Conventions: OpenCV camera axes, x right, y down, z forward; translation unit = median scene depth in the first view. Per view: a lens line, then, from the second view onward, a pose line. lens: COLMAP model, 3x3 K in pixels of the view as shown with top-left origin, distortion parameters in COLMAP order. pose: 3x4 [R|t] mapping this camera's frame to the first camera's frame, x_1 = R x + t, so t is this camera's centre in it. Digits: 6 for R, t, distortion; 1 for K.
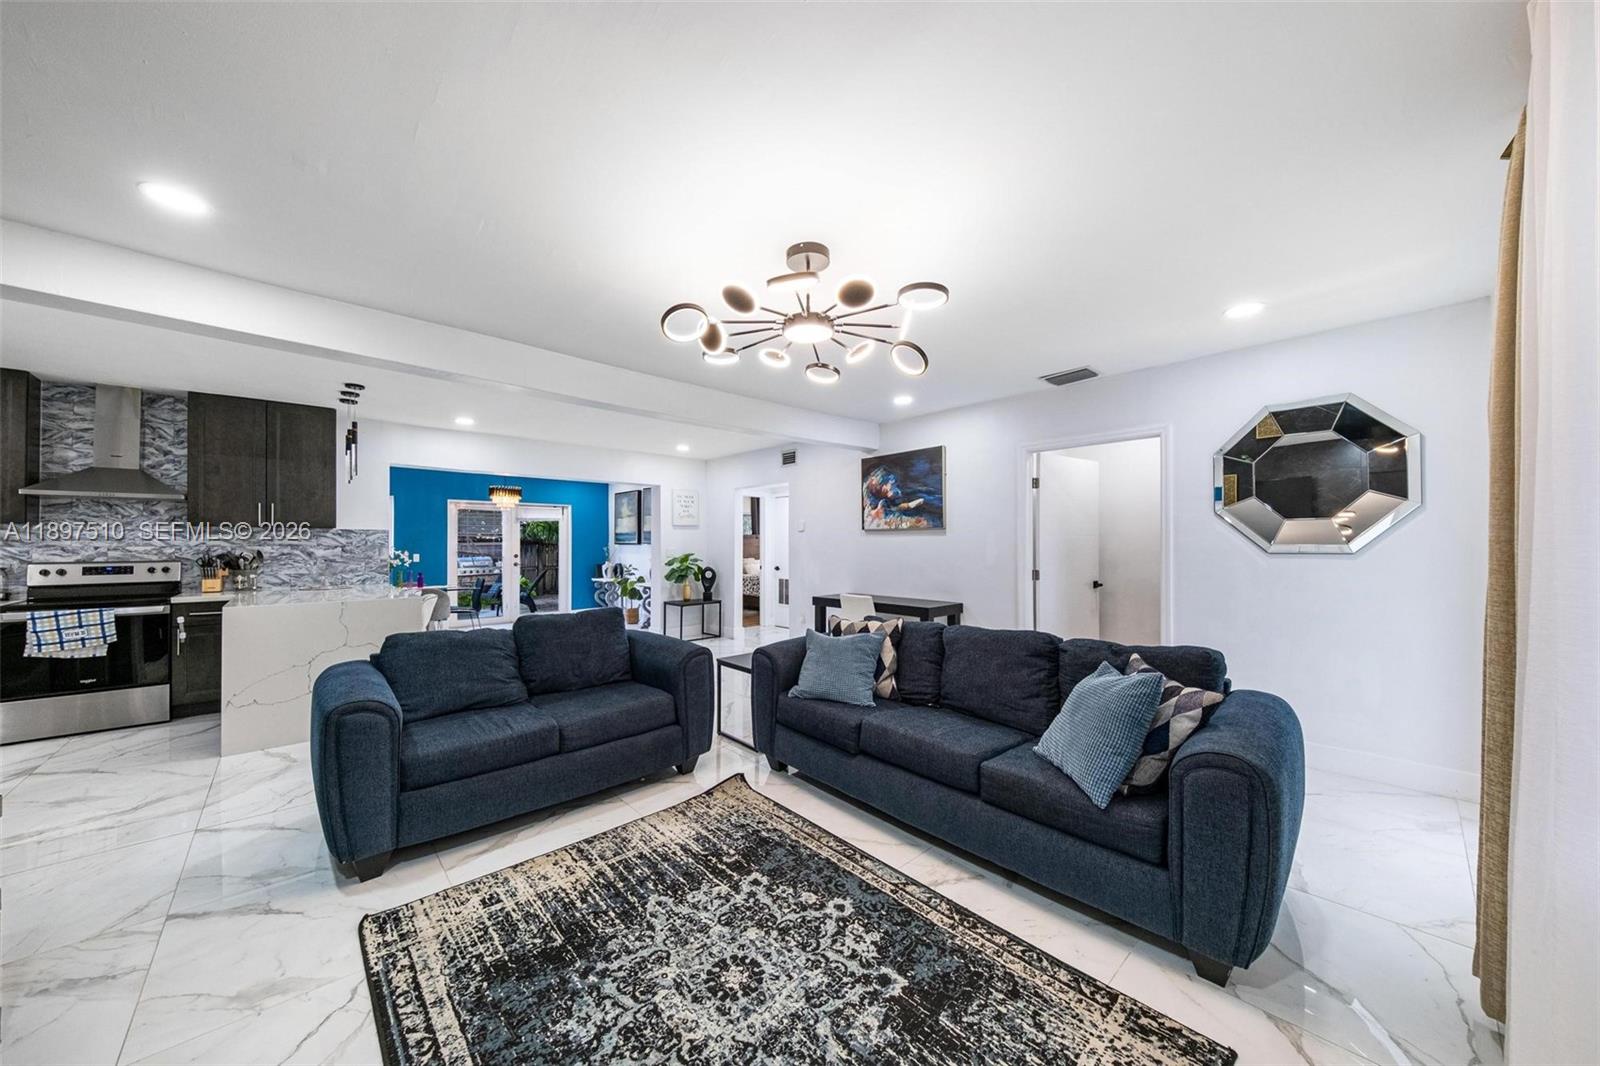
lens RADIAL K [[551.0, 0, 802.8], [0, 551.0, 536.9], [0, 0, 1]] dist [0.009878, -0.004869]
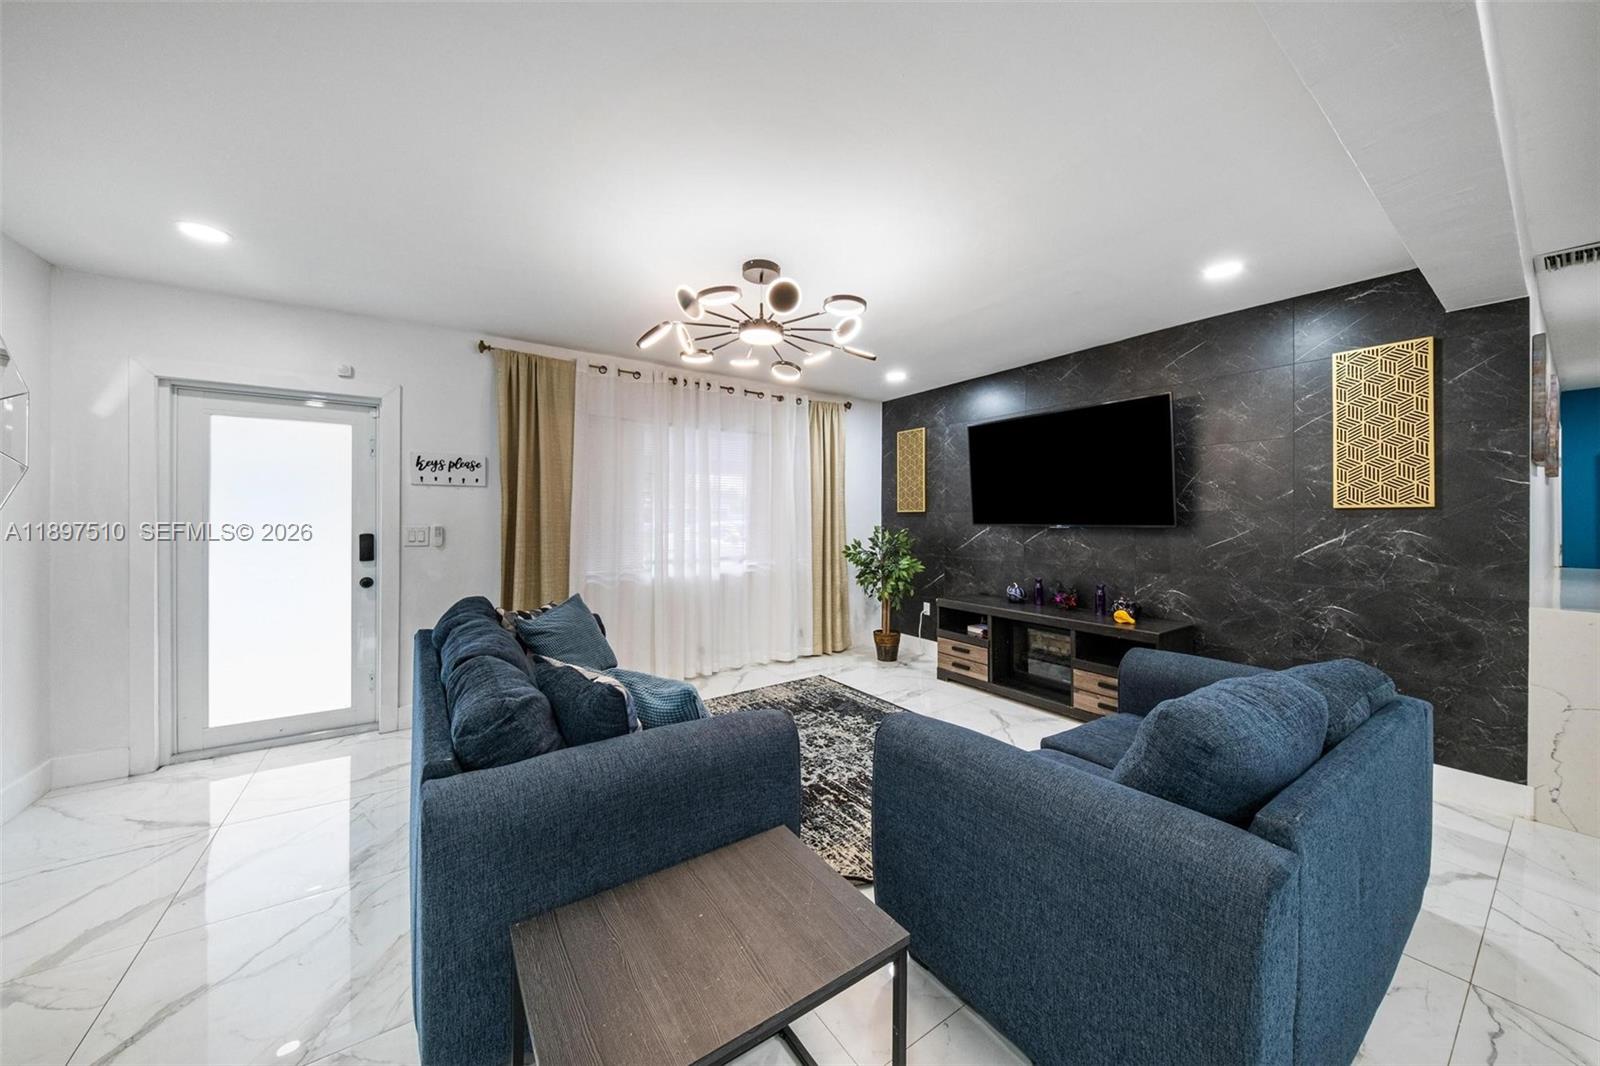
lens RADIAL K [[551.0, 0, 813.7], [0, 551.0, 510.7], [0, 0, 1]] dist [0.009878, -0.004869]
pose [[-0.993187, -0.001500, 0.116520, -0.123630], [-0.004028, 0.999762, -0.021460, 0.010675], [-0.116460, -0.021783, -0.992956, 1.126038]]
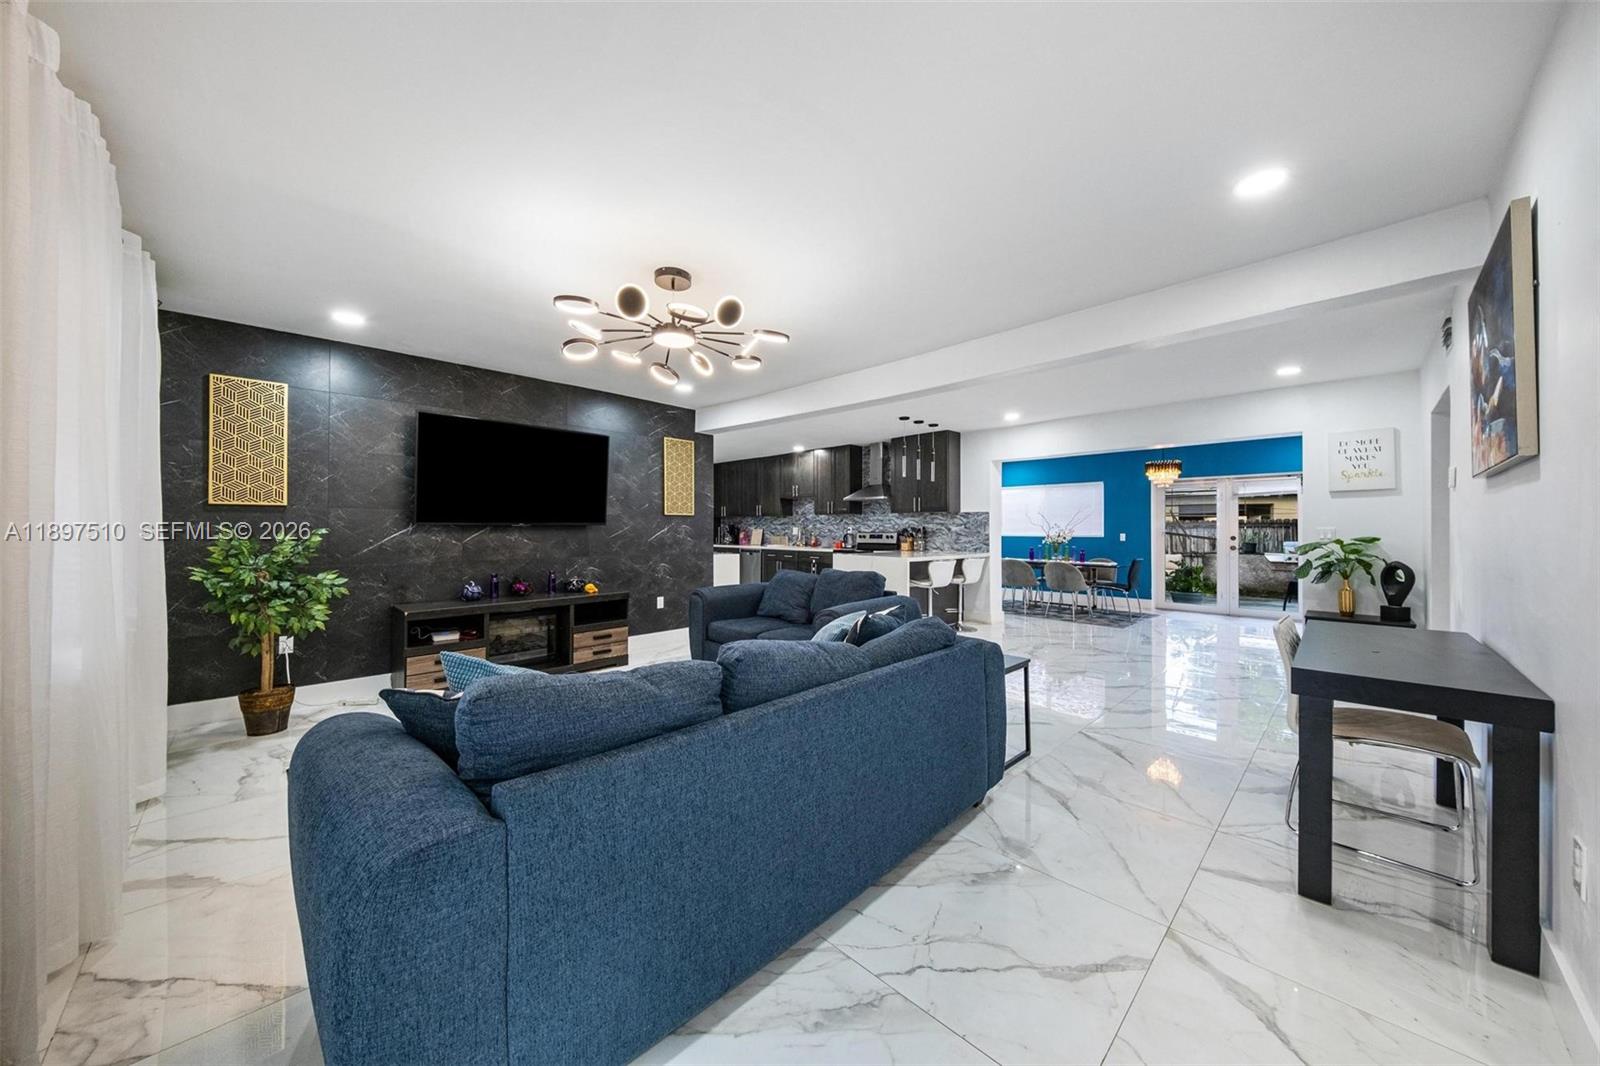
lens RADIAL K [[551.0, 0, 805.1], [0, 551.0, 526.8], [0, 0, 1]] dist [0.009878, -0.004869]
pose [[0.052723, -0.001729, -0.998608, 0.663776], [0.009387, 0.999955, -0.001236, 0.025974], [0.998565, -0.009308, 0.052737, 0.646409]]
